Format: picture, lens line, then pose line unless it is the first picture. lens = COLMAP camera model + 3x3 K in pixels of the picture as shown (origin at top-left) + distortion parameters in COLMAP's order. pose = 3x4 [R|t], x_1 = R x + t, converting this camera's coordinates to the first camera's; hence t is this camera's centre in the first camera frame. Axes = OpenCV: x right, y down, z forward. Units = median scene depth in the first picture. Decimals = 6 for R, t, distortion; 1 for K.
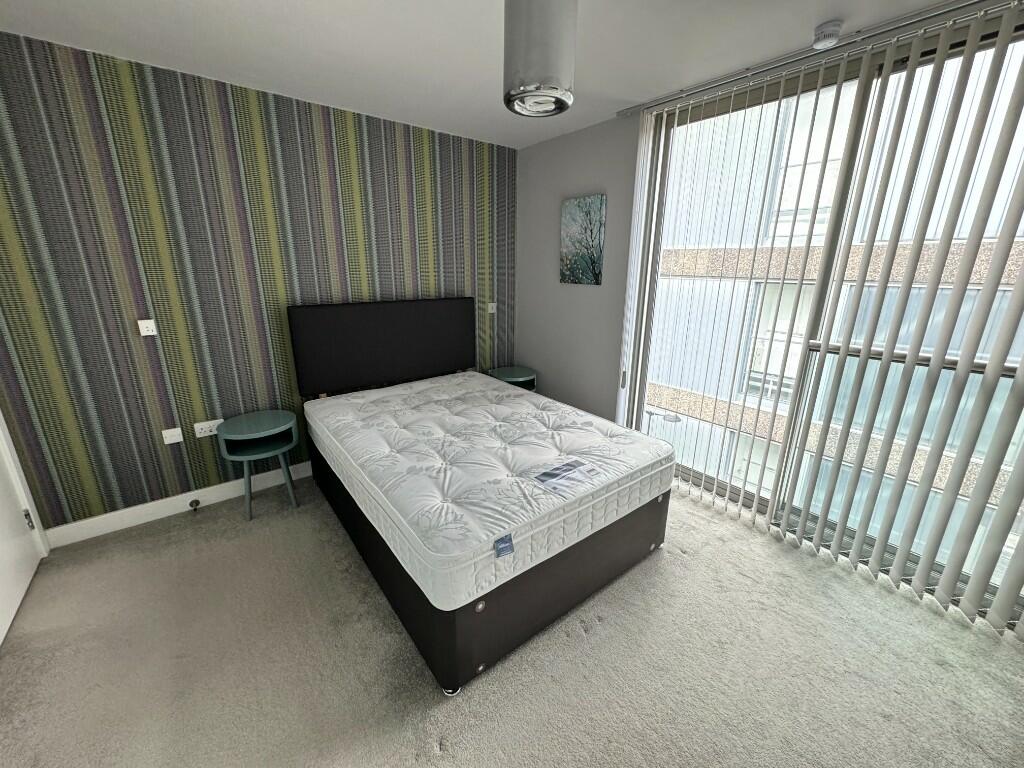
lens RADIAL K [[406.5, 0, 512.6], [0, 406.5, 381.3], [0, 0, 1]] dist [-0.000765, 0.000041]
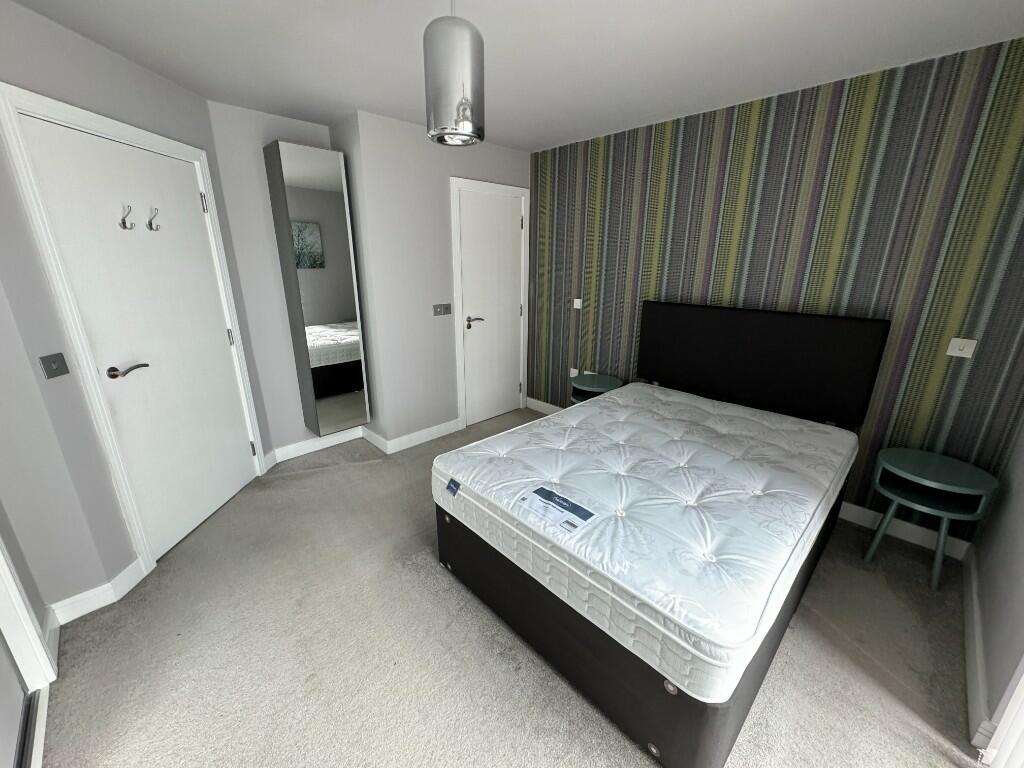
lens RADIAL K [[406.5, 0, 512.6], [0, 406.5, 381.3], [0, 0, 1]] dist [-0.000765, 0.000041]
pose [[0.088021, 0.276883, -0.956864, 0.628461], [-0.287652, 0.926734, 0.241703, -0.143128], [0.953682, 0.253968, 0.161218, 0.504597]]
